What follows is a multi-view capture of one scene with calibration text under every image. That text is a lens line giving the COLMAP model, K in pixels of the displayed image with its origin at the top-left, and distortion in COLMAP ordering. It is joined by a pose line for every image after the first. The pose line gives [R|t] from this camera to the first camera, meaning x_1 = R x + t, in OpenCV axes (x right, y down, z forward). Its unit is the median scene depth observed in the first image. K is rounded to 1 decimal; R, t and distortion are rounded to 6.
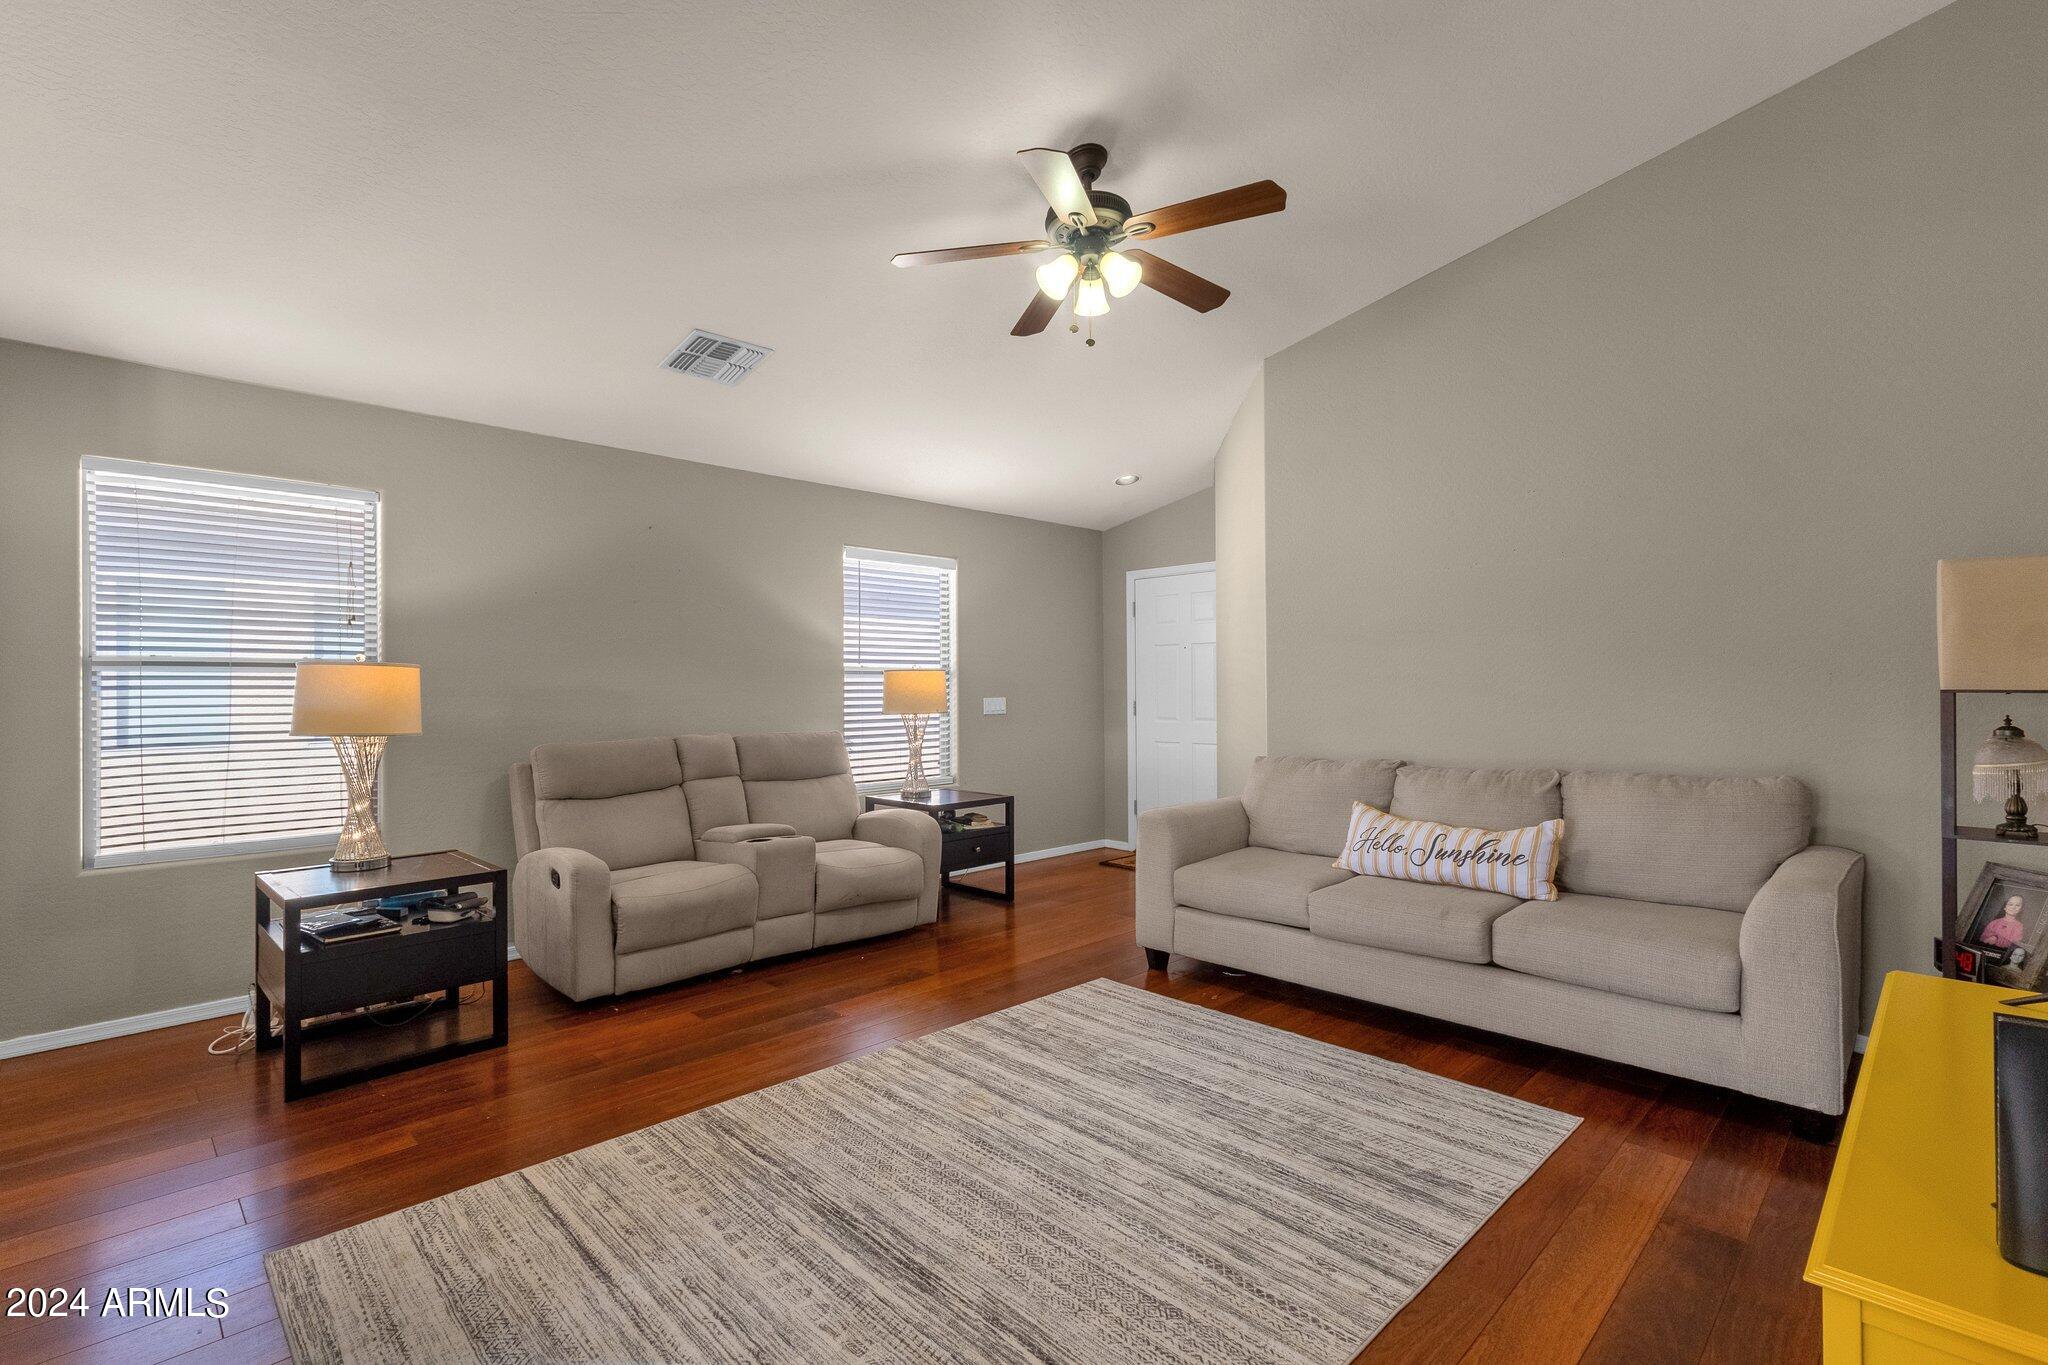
lens RADIAL K [[944.4, 0, 1026.8], [0, 944.4, 675.3], [0, 0, 1]] dist [0.003352, 0.000481]
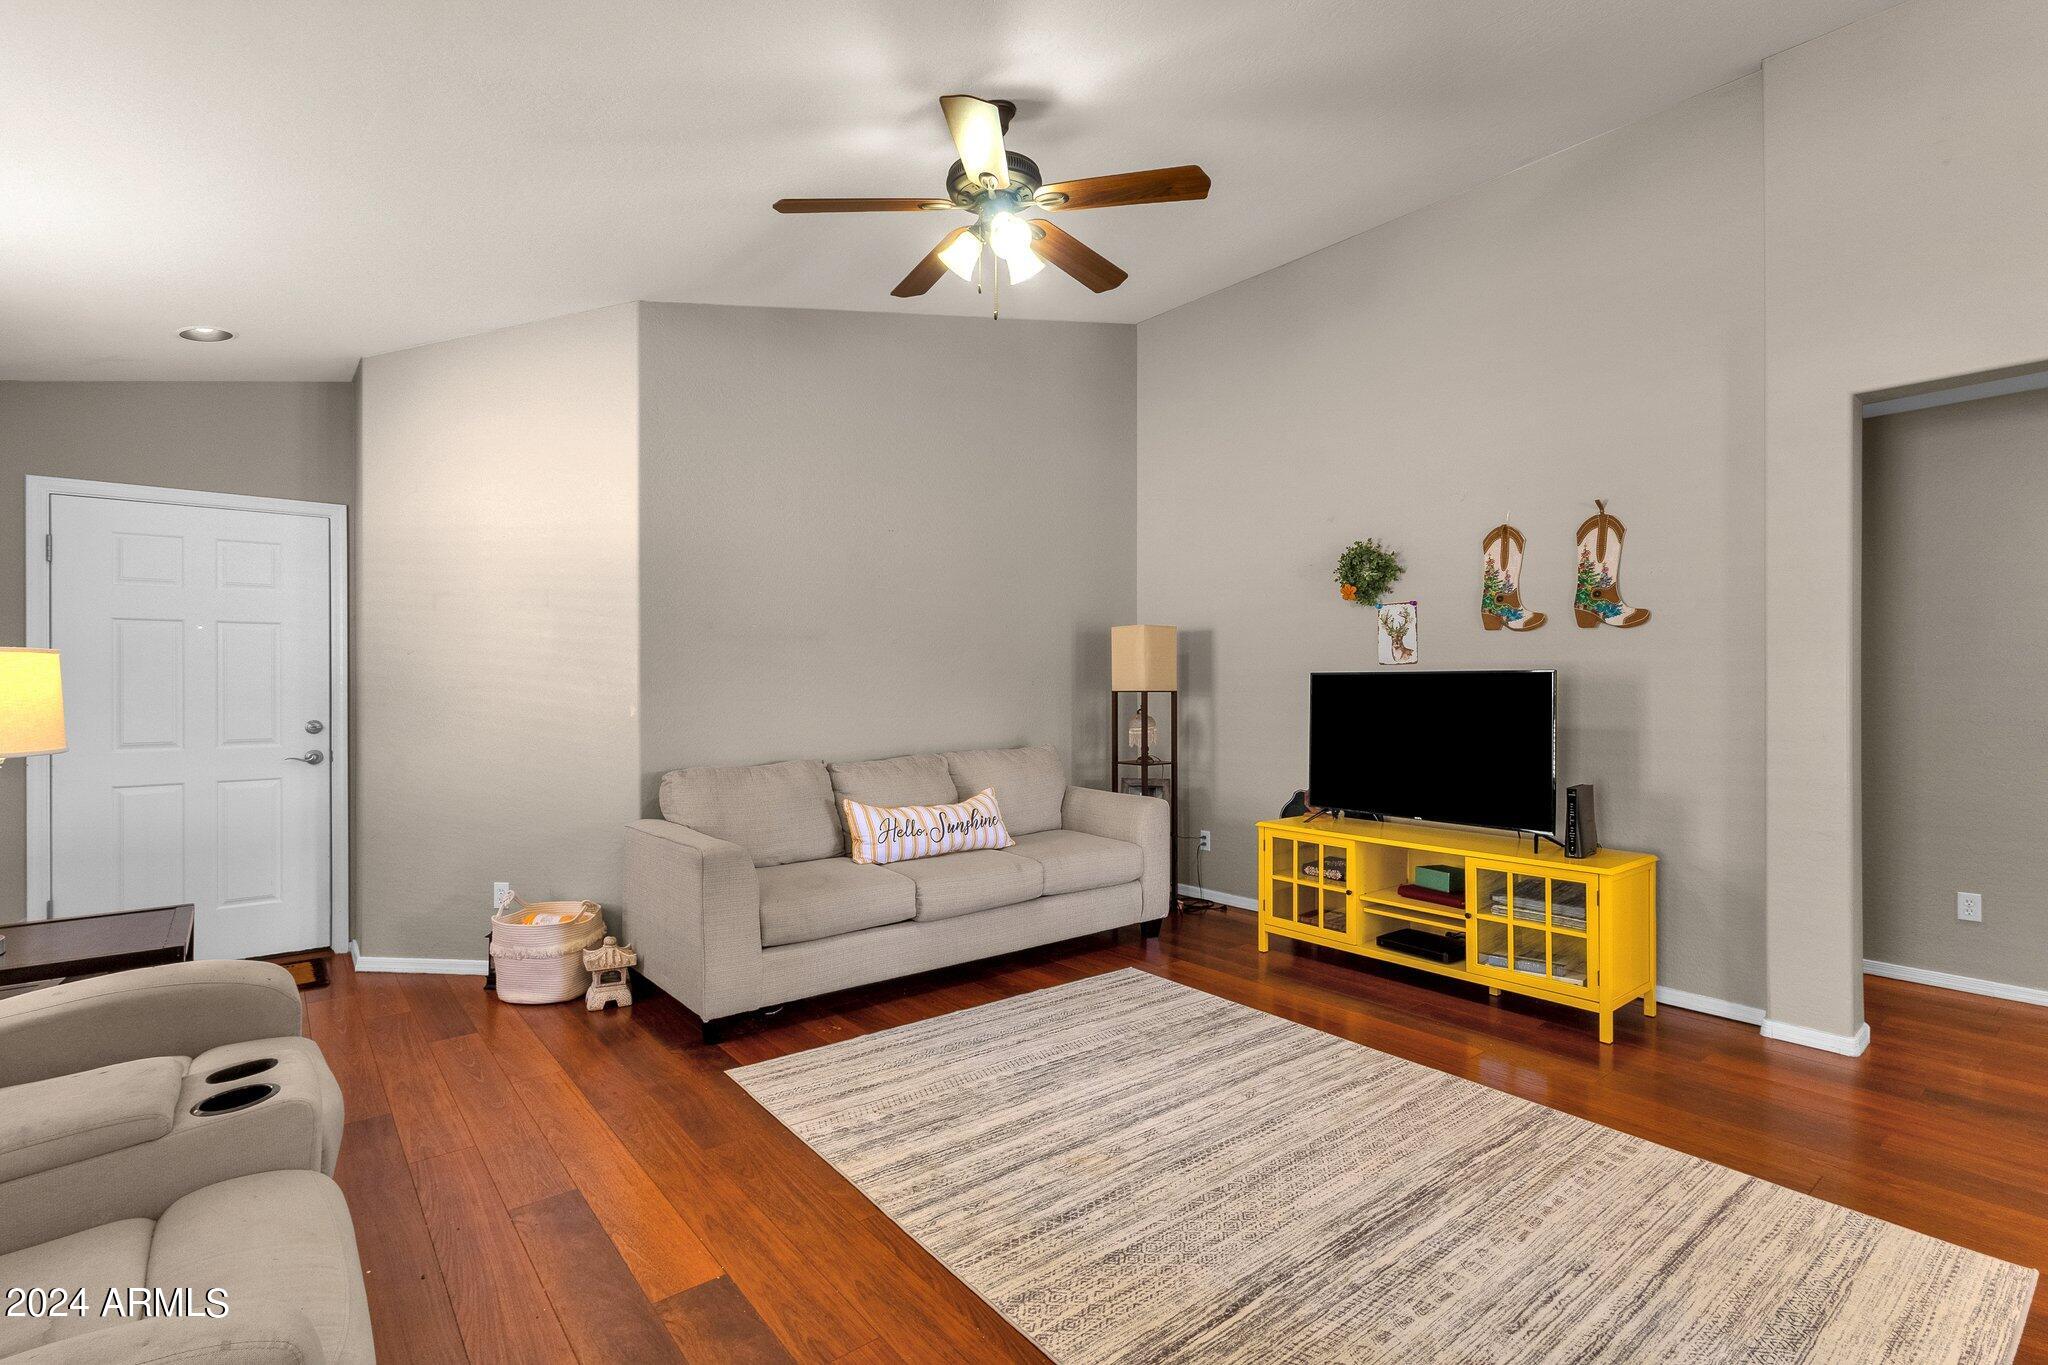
lens RADIAL K [[947.4, 0, 1032.7], [0, 947.4, 683.6], [0, 0, 1]] dist [0.002585, 0.000616]
pose [[0.094896, 0.008846, 0.995448, -0.892877], [-0.011040, 0.999908, -0.007834, 0.016038], [-0.995426, -0.010246, 0.094985, 0.929479]]
